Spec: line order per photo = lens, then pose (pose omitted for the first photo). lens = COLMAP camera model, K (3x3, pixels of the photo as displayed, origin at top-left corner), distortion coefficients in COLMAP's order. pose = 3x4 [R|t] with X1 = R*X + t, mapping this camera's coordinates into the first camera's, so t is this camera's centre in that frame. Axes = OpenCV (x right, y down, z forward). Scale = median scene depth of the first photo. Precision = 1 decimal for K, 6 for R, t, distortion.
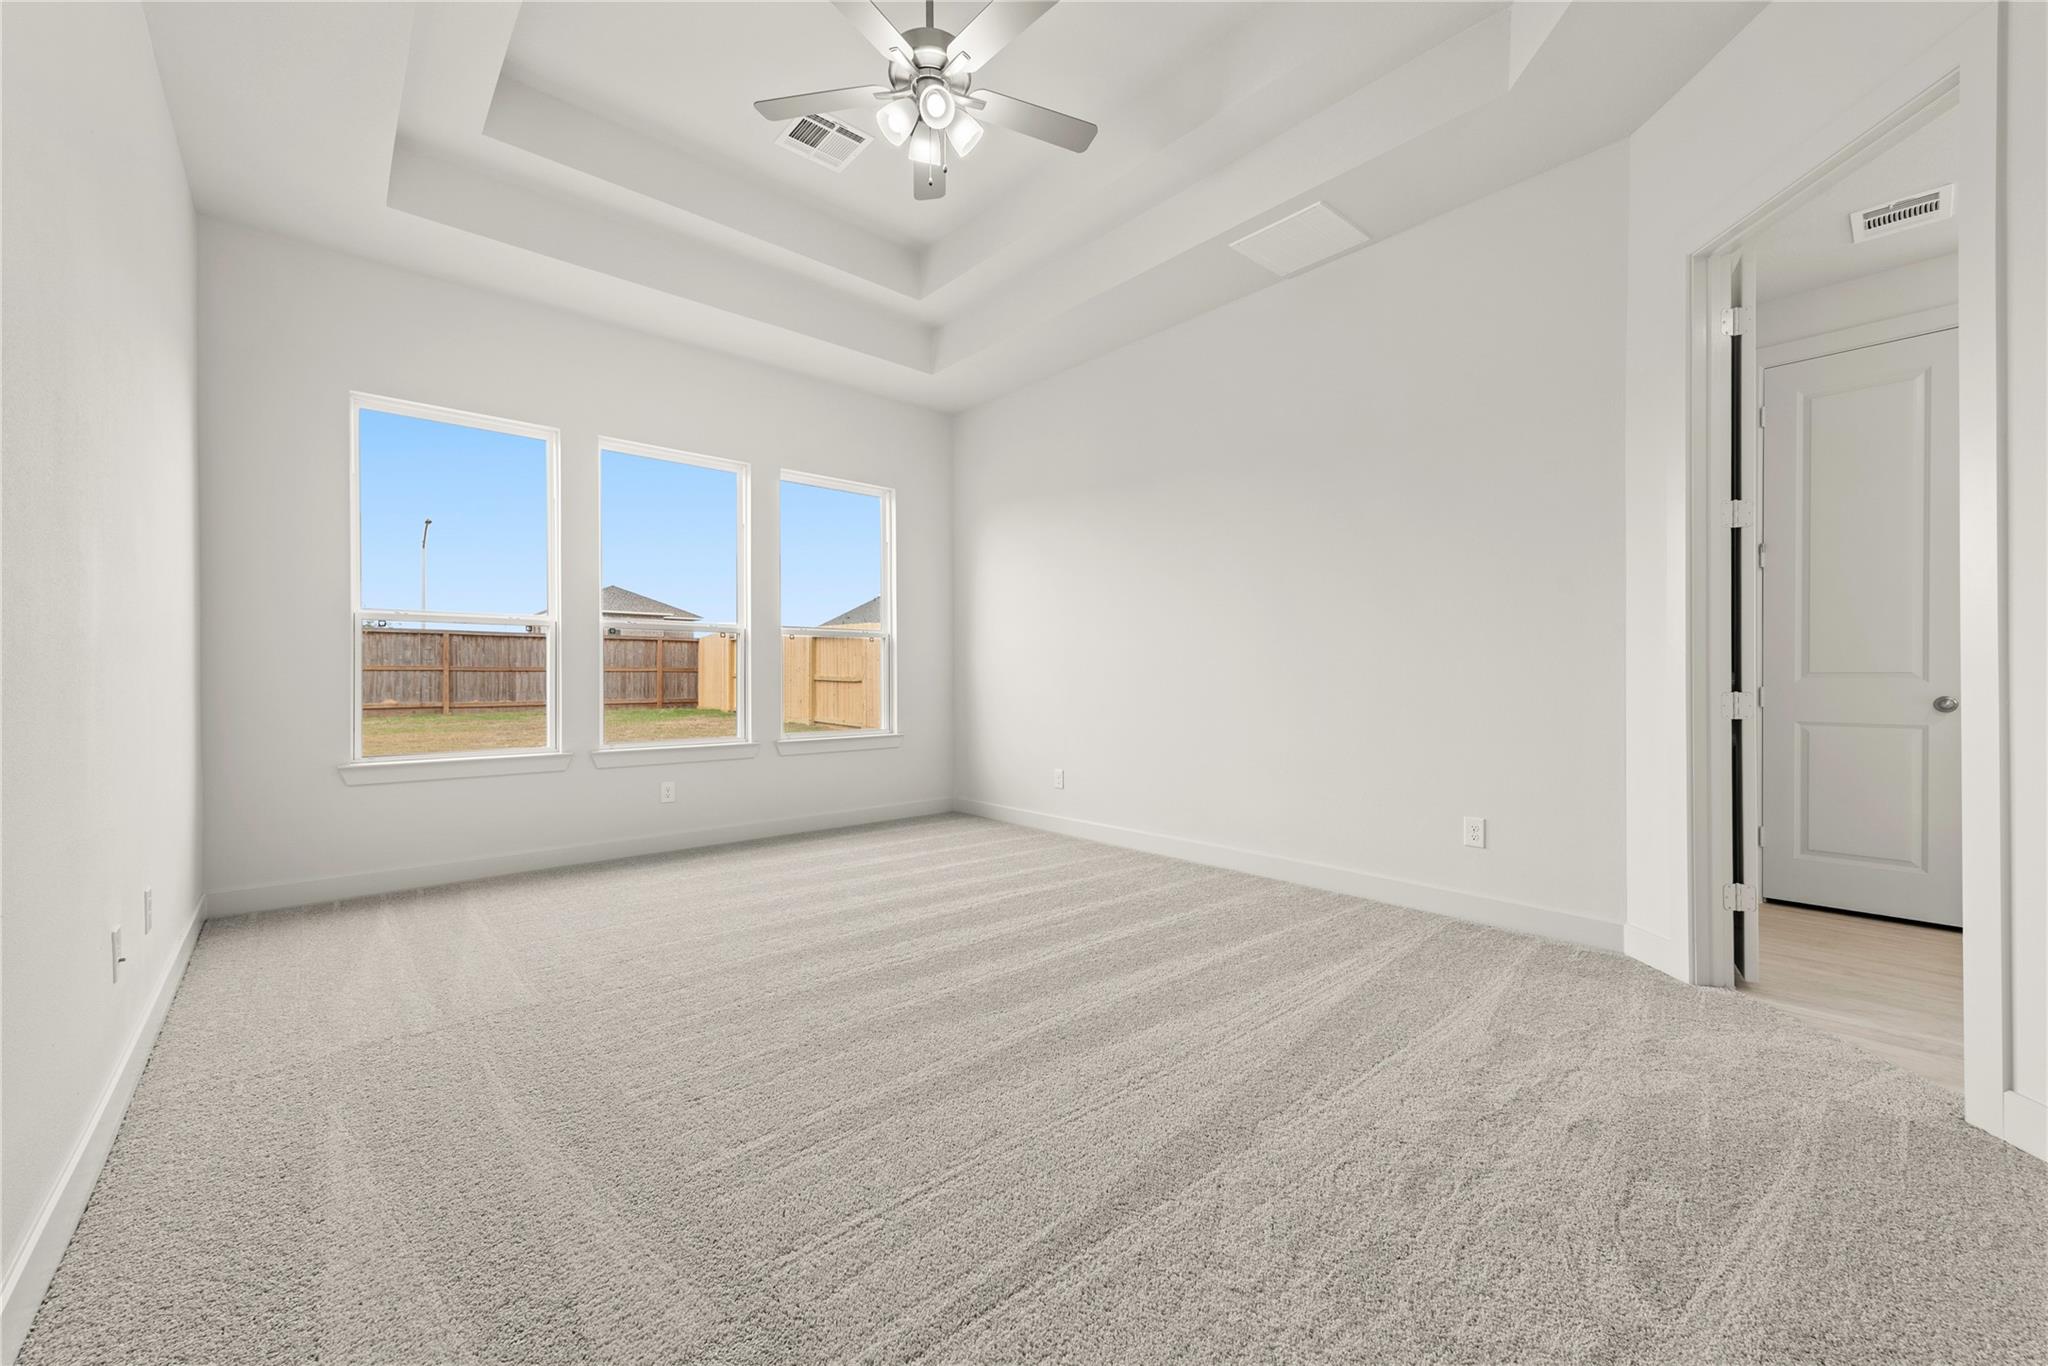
lens RADIAL K [[806.9, 0, 1024.0], [0, 806.9, 683.0], [0, 0, 1]] dist [-0.000736, -0.000251]
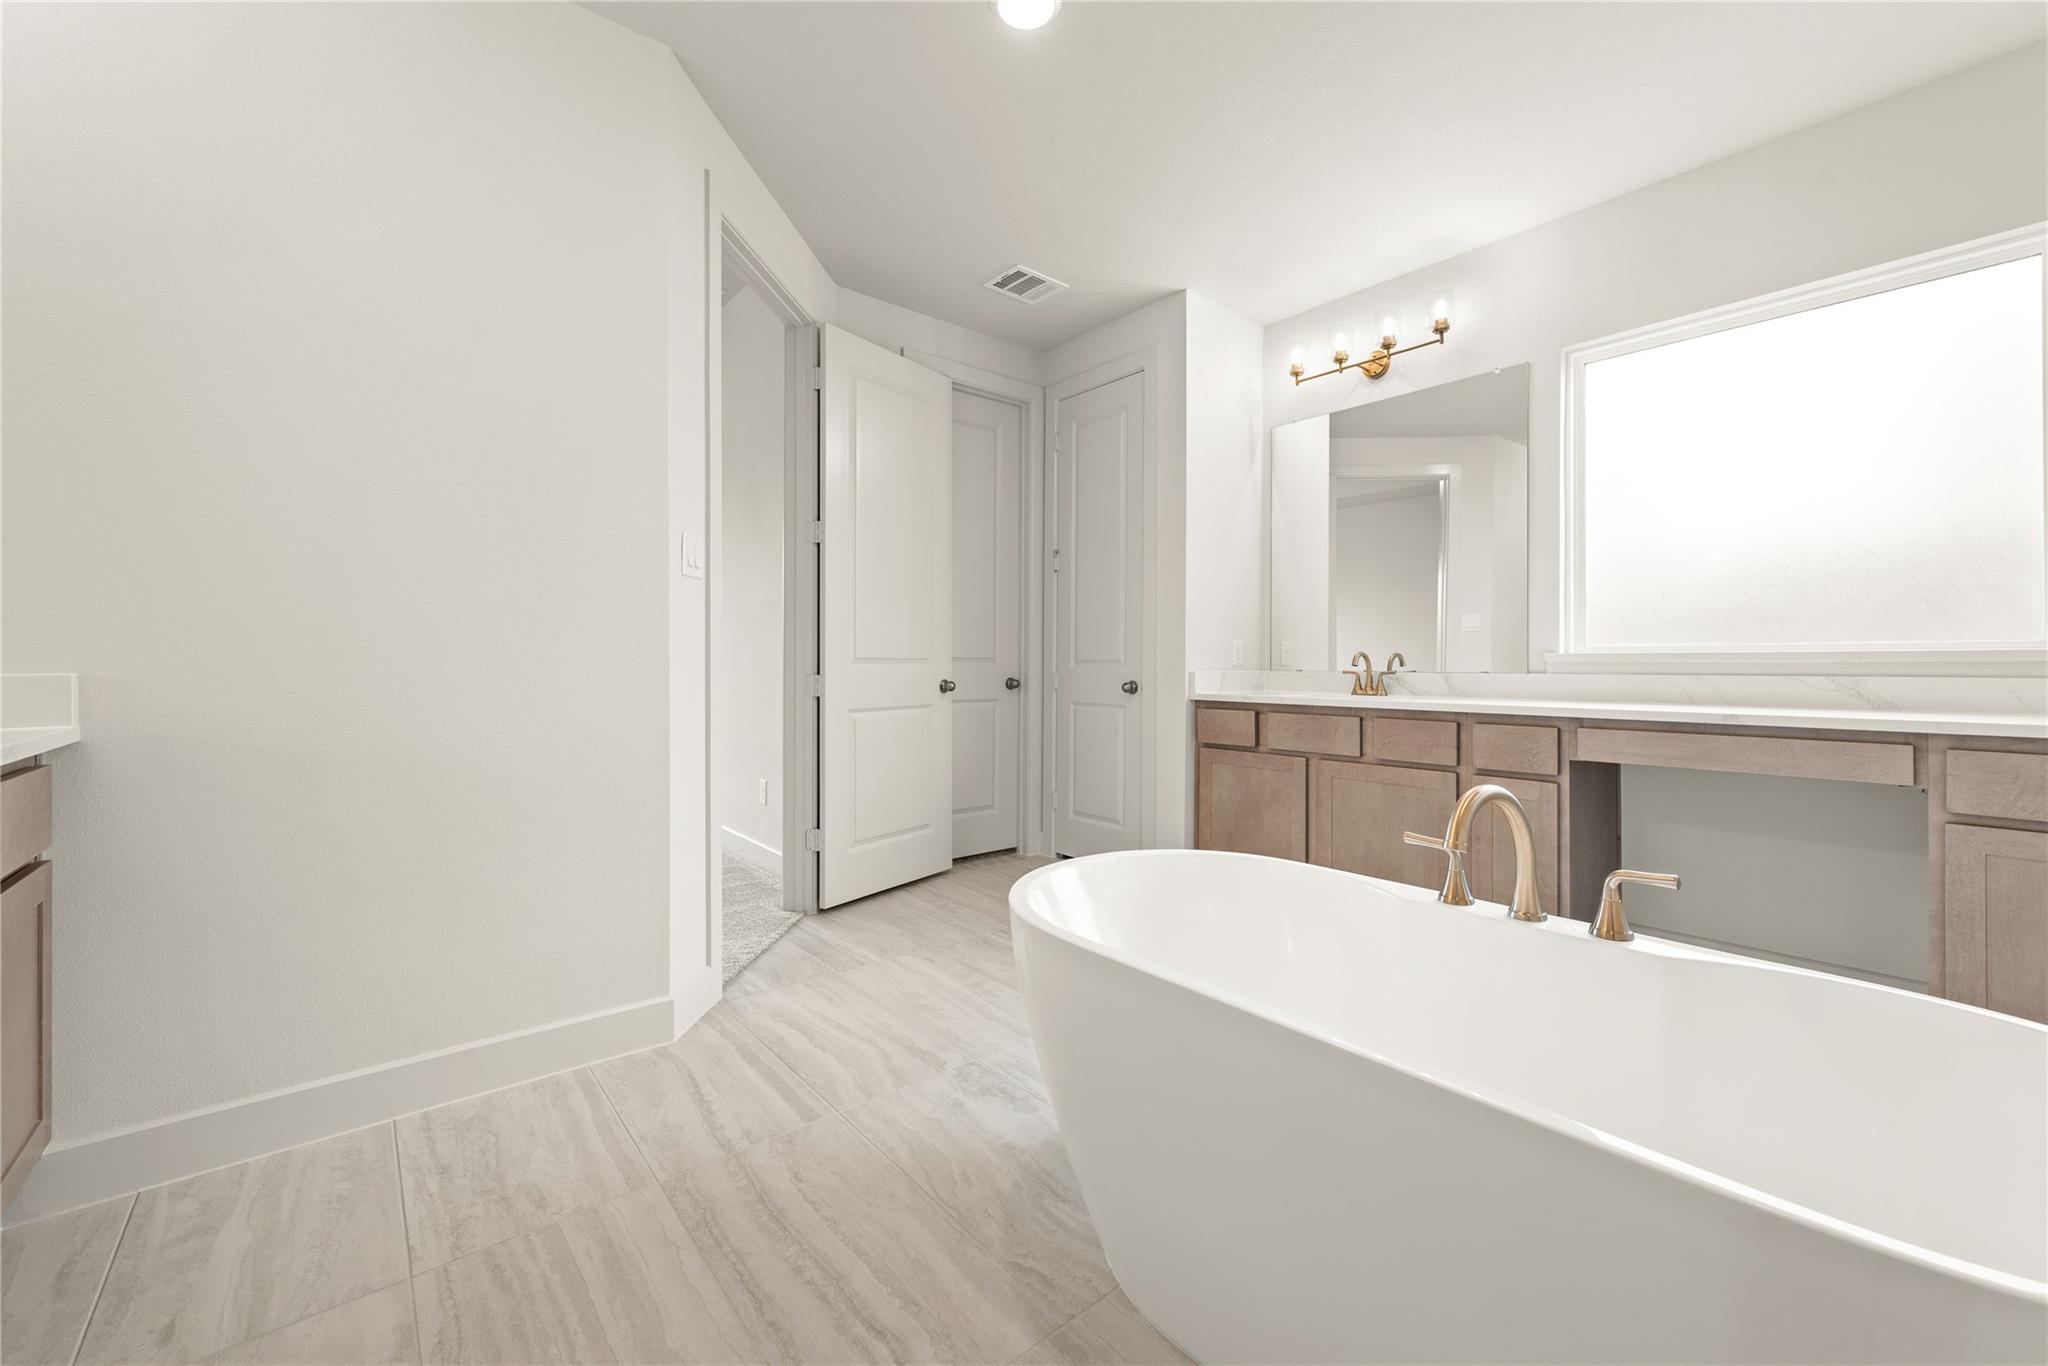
lens RADIAL K [[806.9, 0, 1024.0], [0, 806.9, 683.0], [0, 0, 1]] dist [-0.000736, -0.000251]
pose [[0.999989, 0.004229, 0.001806, 0.981280], [-0.004237, 0.999982, 0.004351, 0.015983], [-0.001787, -0.004359, 0.999989, -0.186240]]
